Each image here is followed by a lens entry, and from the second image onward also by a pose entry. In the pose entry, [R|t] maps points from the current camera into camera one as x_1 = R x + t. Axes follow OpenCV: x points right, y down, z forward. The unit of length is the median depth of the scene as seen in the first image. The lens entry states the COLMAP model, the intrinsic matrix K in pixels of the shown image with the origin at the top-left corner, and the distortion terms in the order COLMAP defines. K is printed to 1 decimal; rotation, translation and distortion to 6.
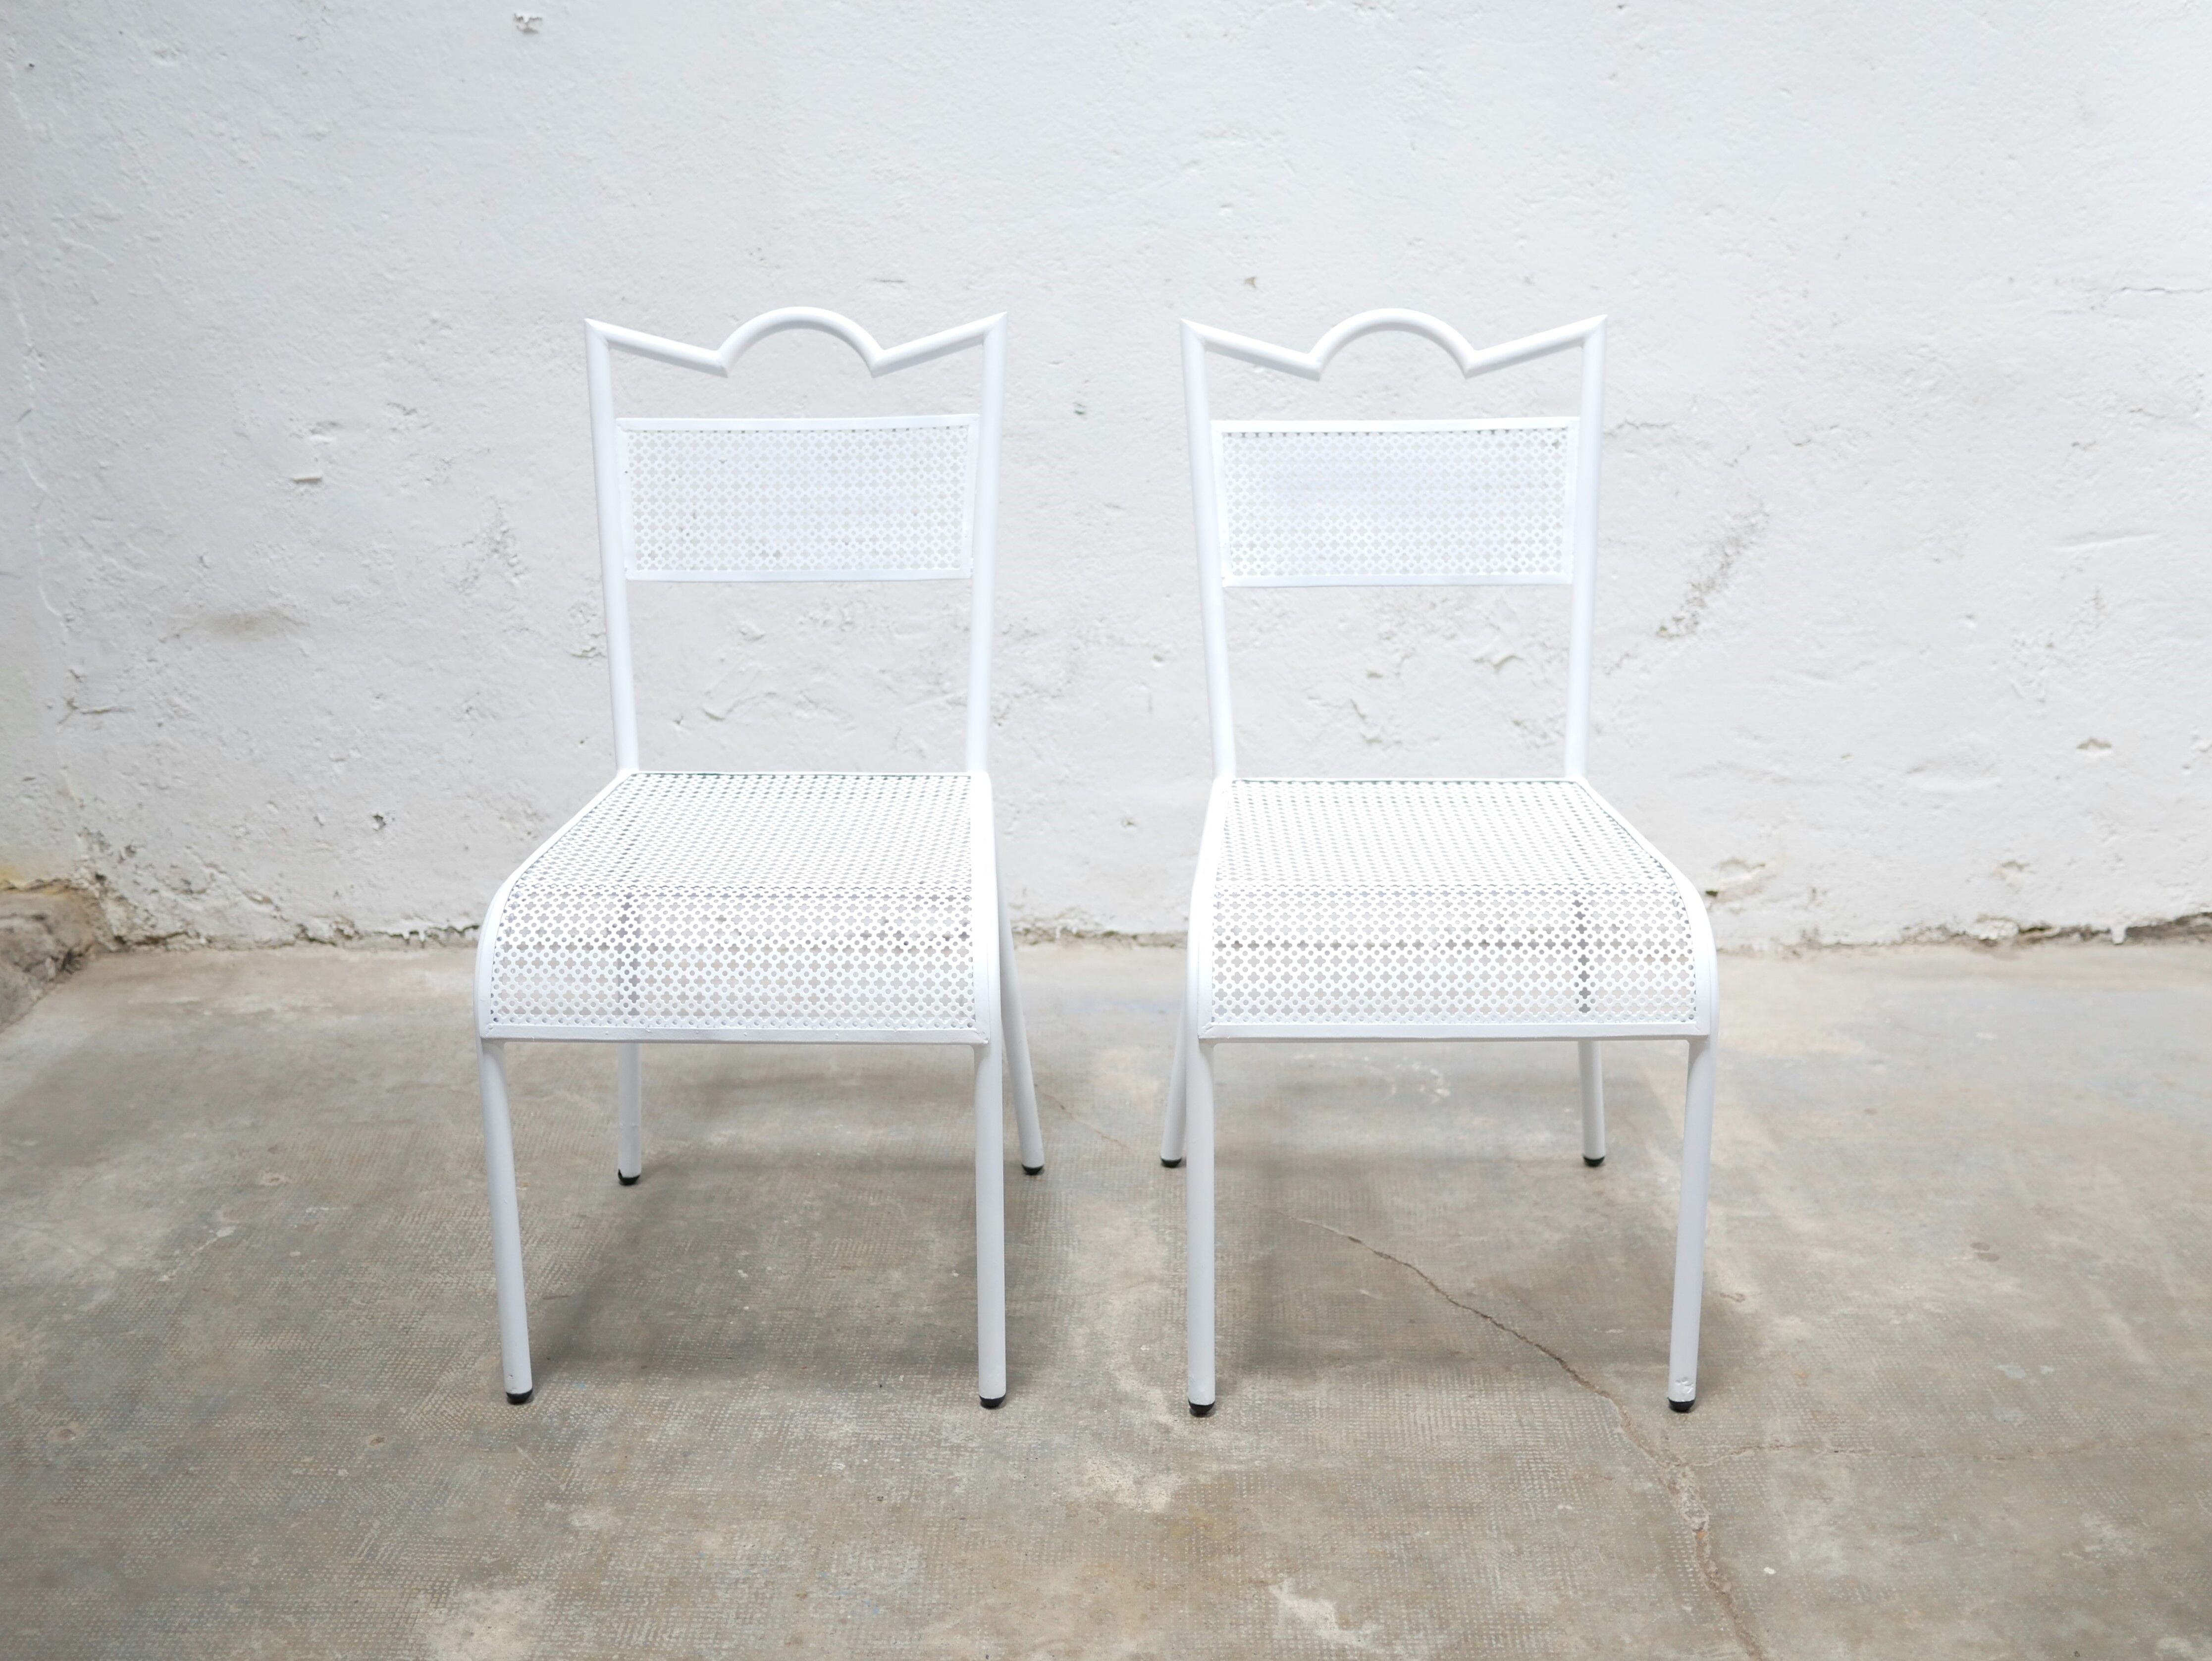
lens RADIAL K [[2536.8, 0, 1106.0], [0, 2536.8, 830.5], [0, 0, 1]] dist [-0.022188, 0.033324]
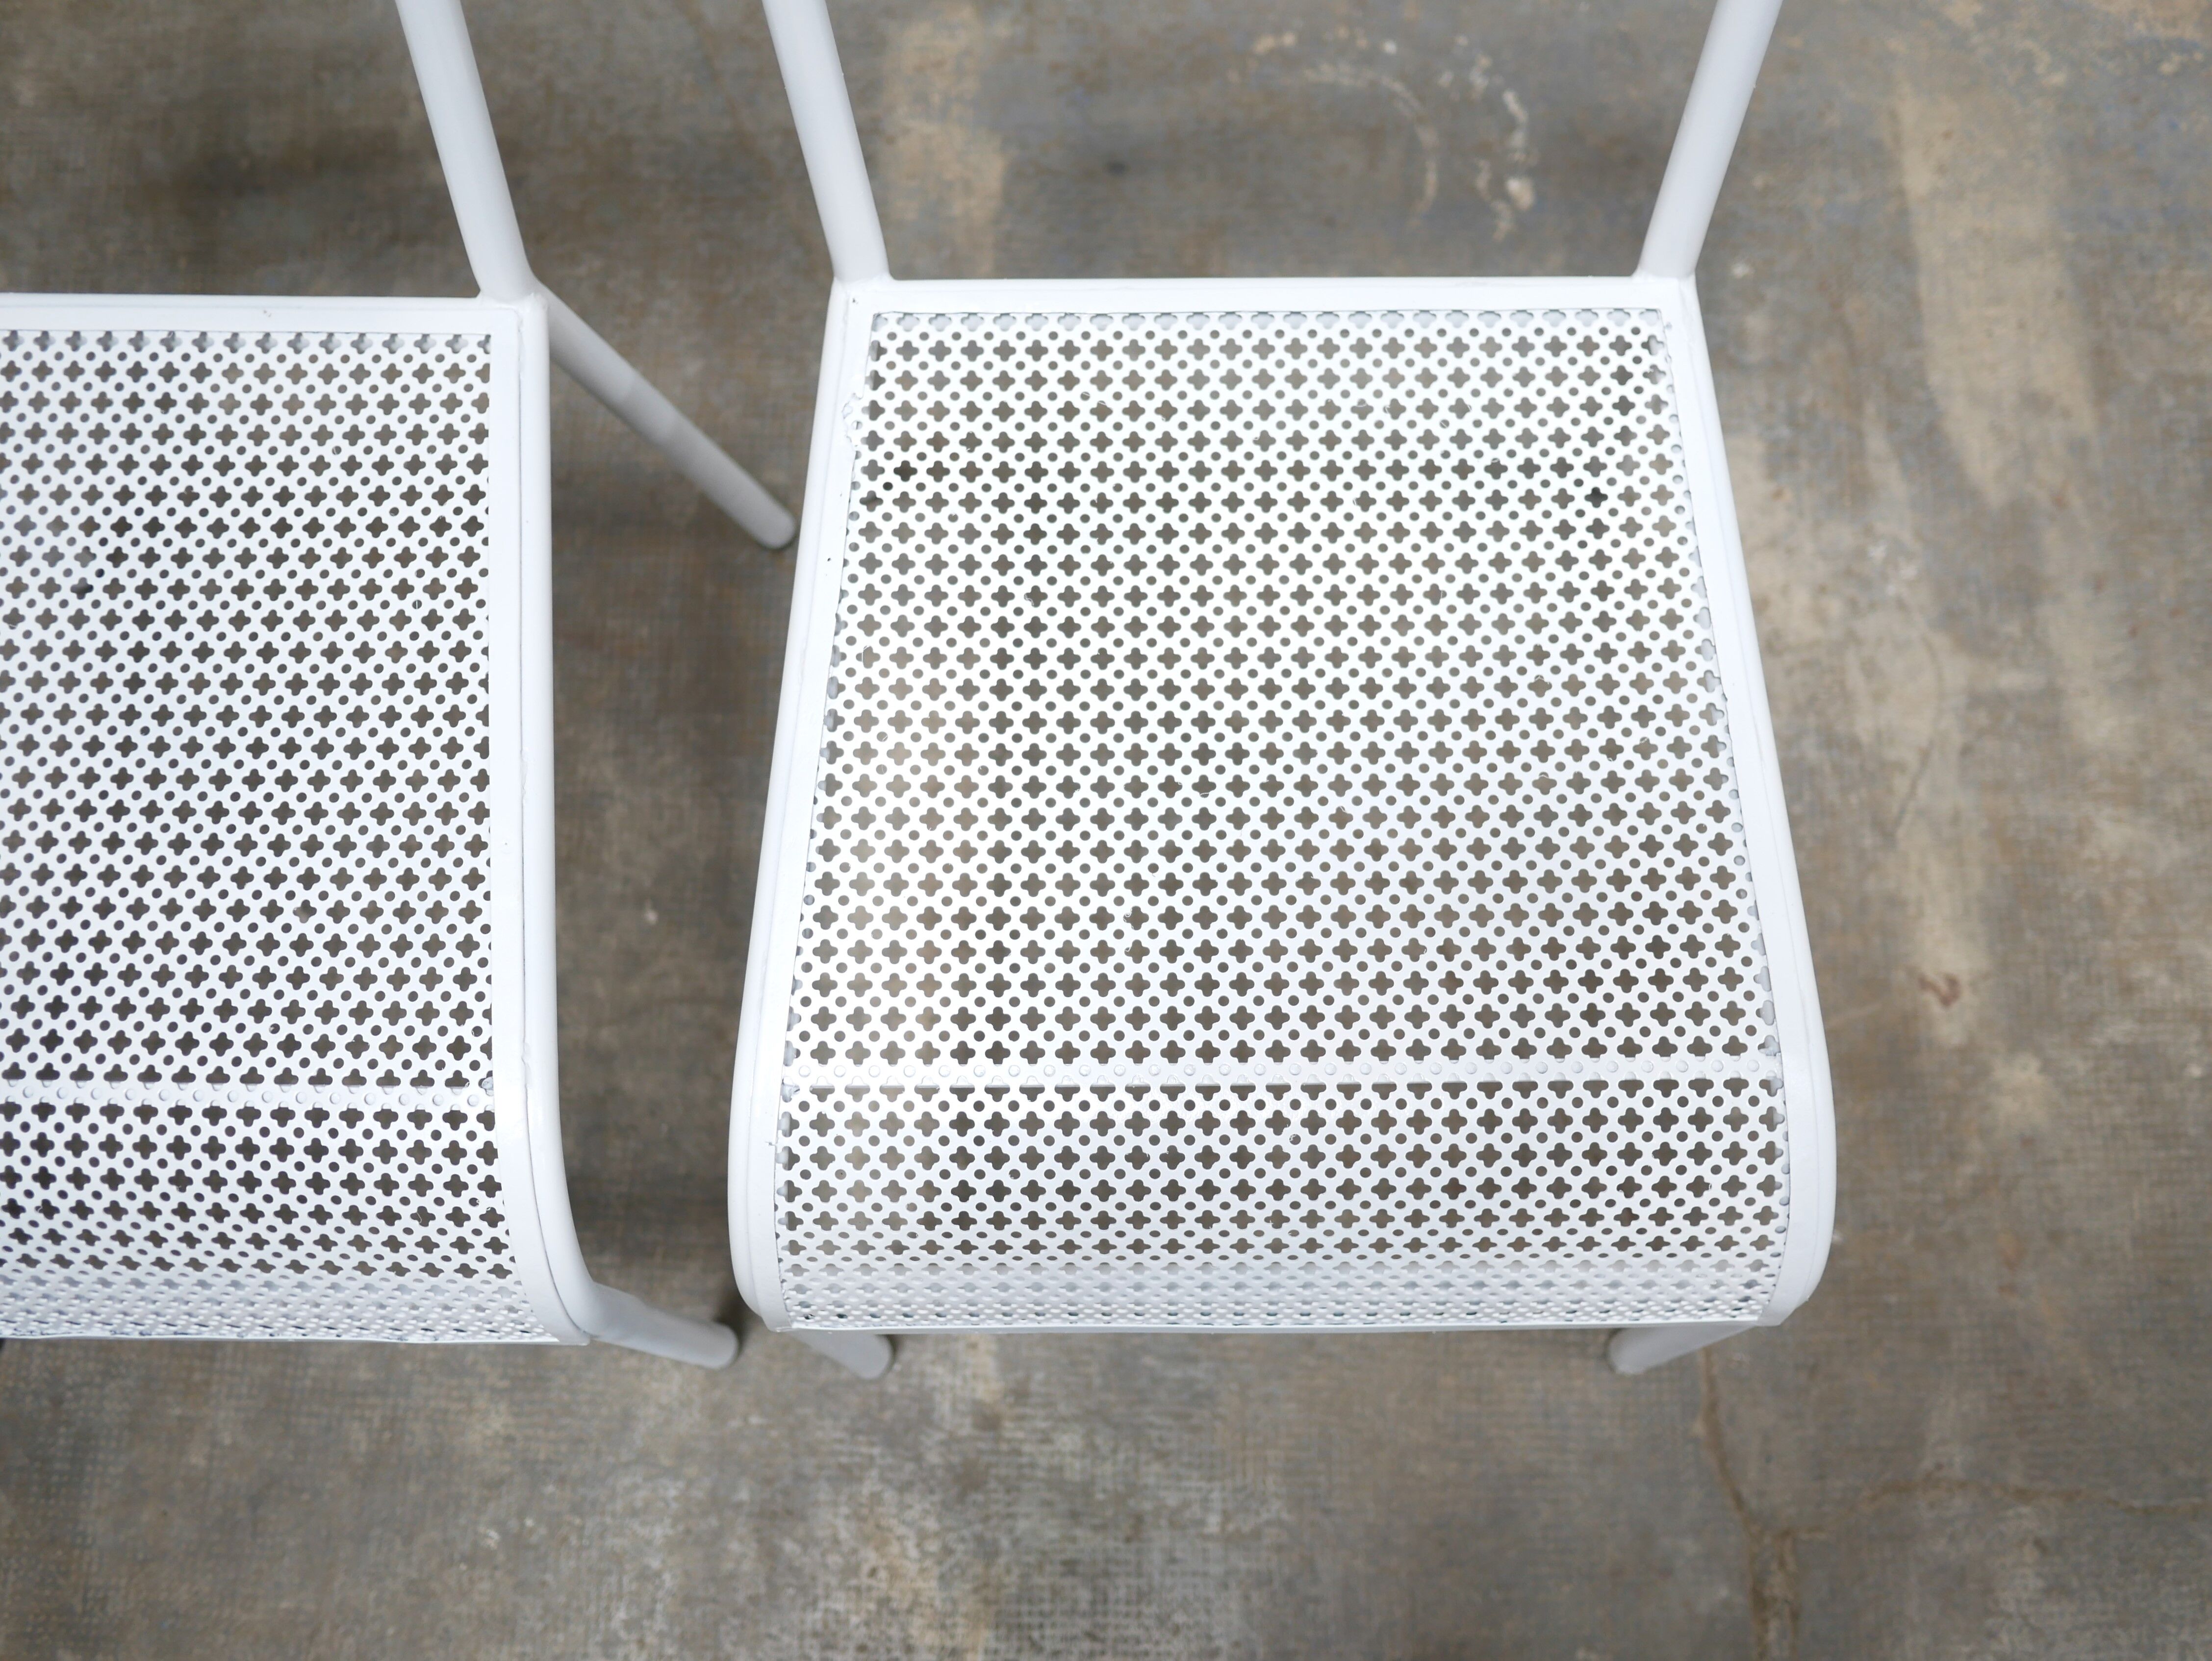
lens RADIAL K [[2517.1, 0, 1106.0], [0, 2517.1, 830.5], [0, 0, 1]] dist [-0.004536, -0.008916]
pose [[0.999824, -0.015974, -0.009855, 0.043714], [0.016765, 0.523950, 0.851584, -0.272758], [-0.008440, -0.851600, 0.524125, 0.562757]]
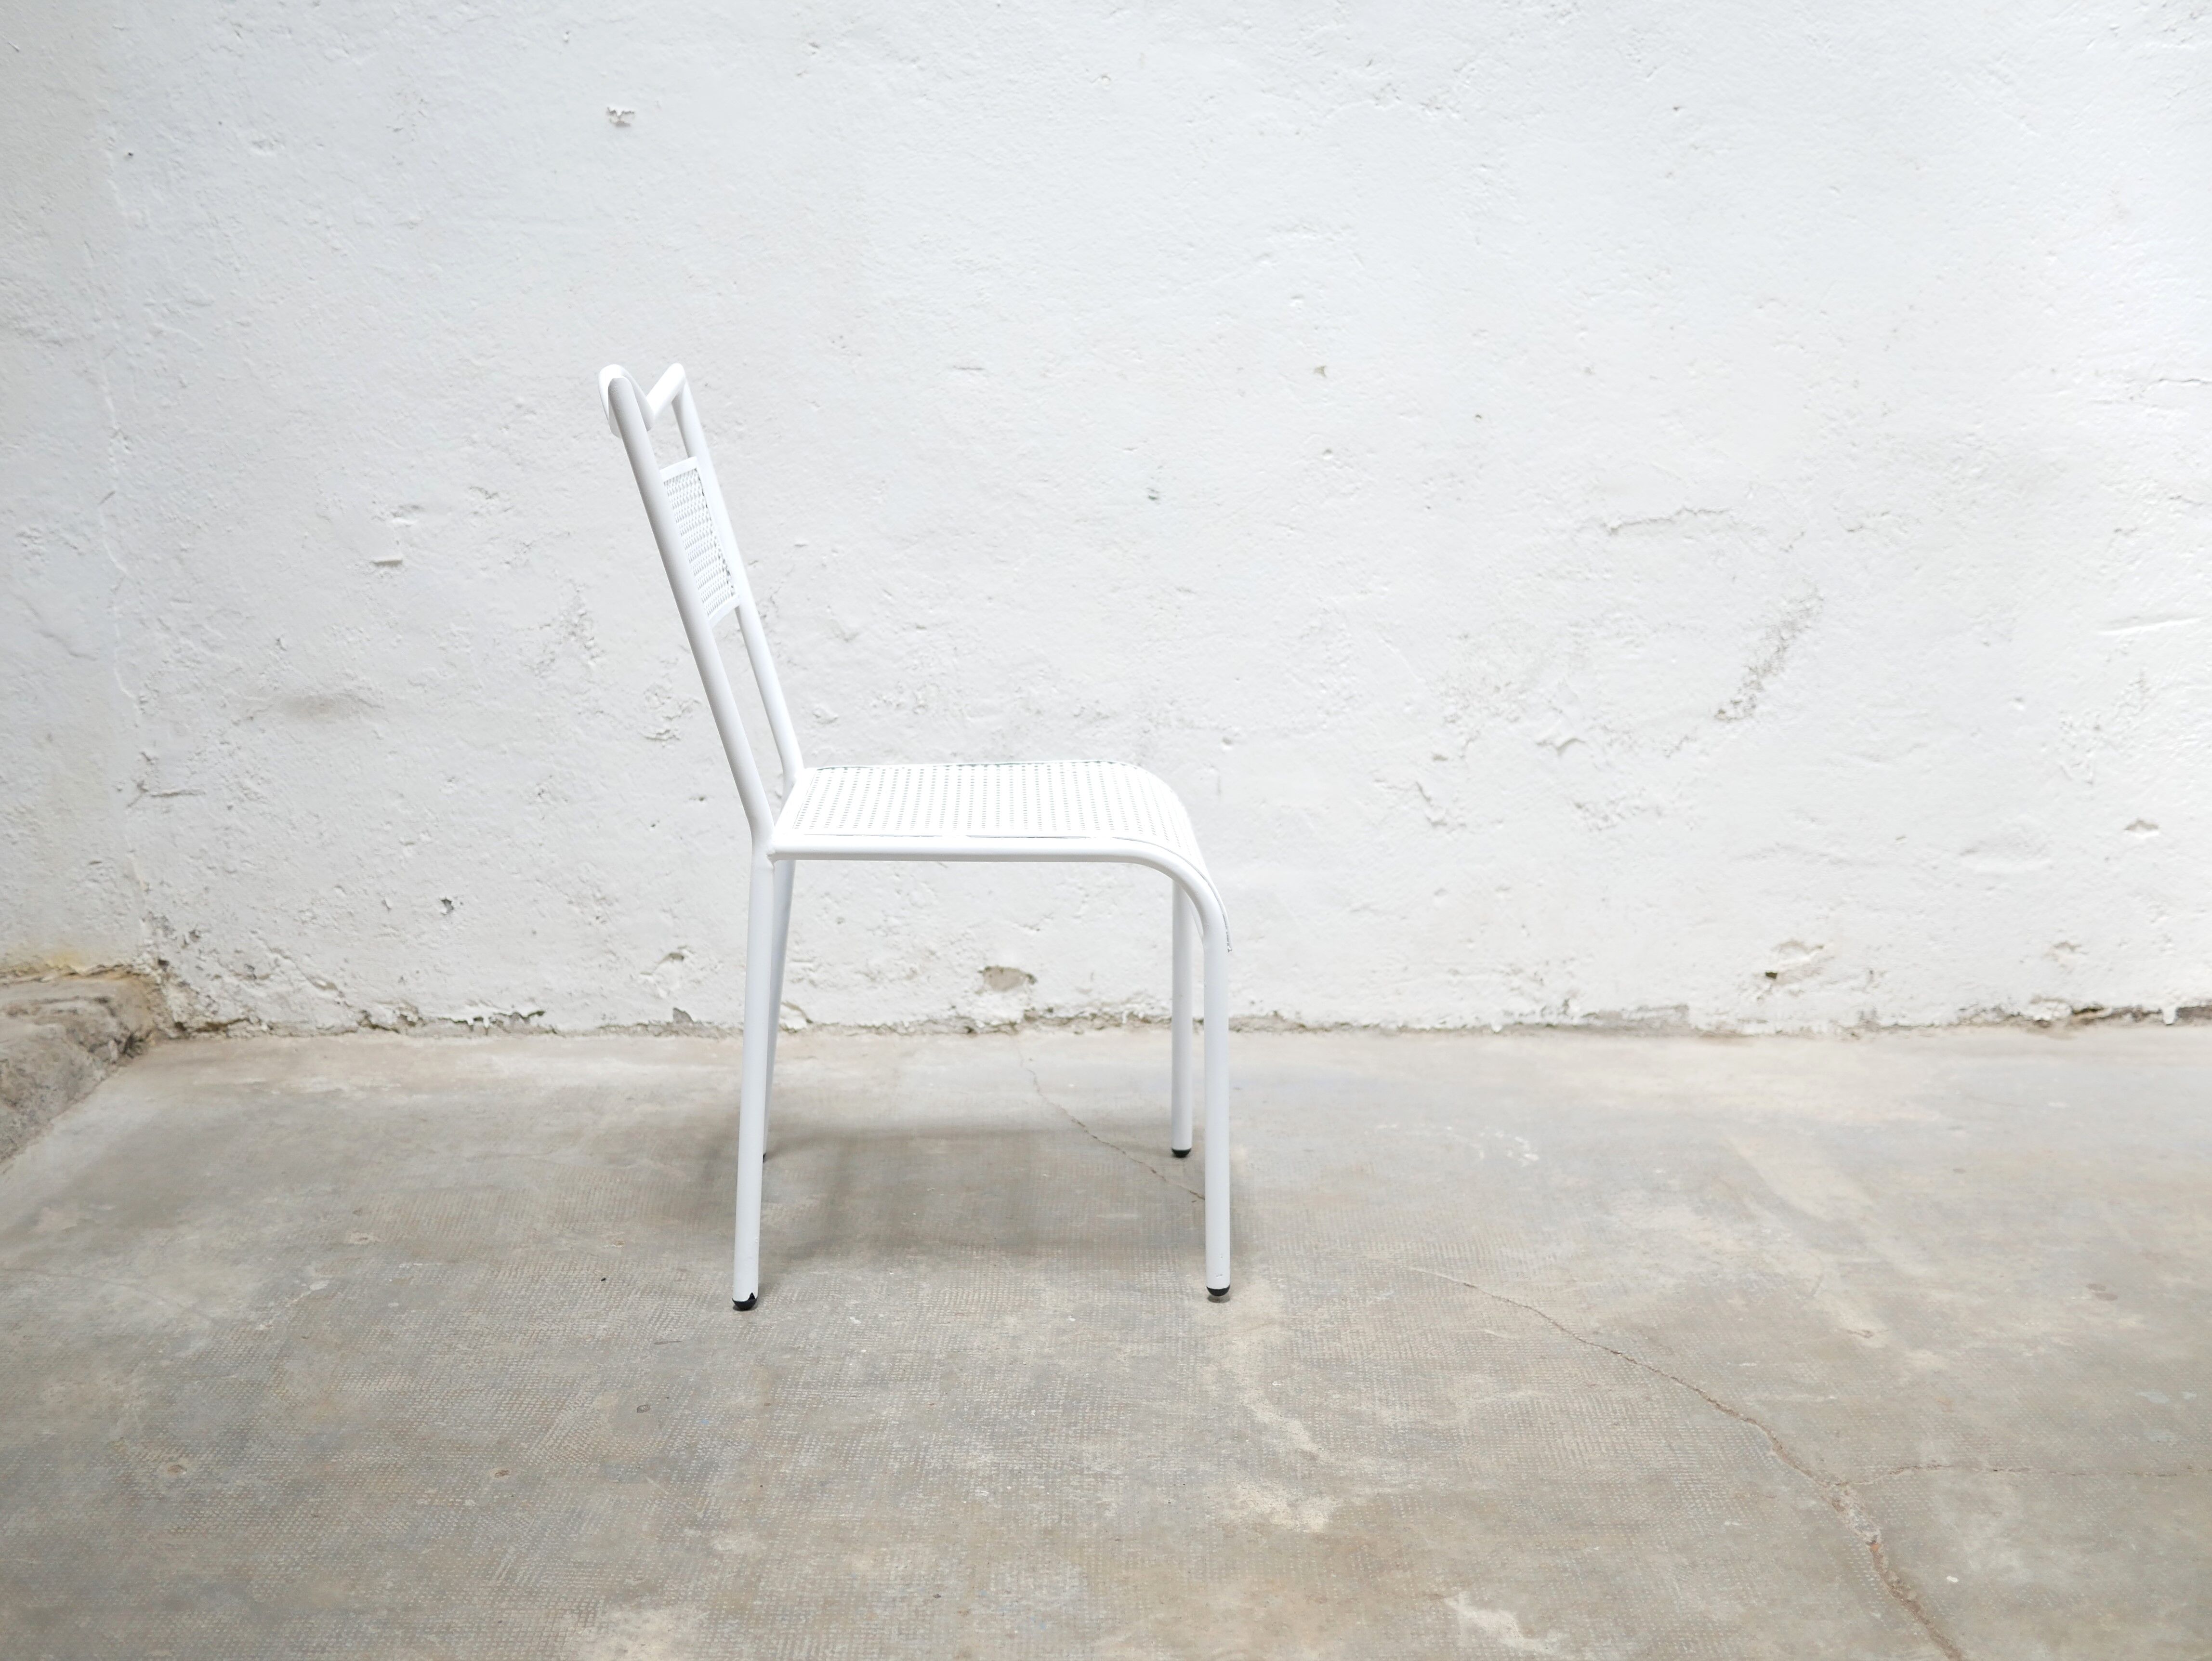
lens RADIAL K [[2467.4, 0, 1100.4], [0, 2467.4, 824.9], [0, 0, 1]] dist [-0.022533, 0.032402]
pose [[0.999660, -0.000791, 0.026080, -0.058469], [0.003069, 0.996166, -0.087431, 0.054094], [-0.025911, 0.087481, 0.995829, 0.023864]]
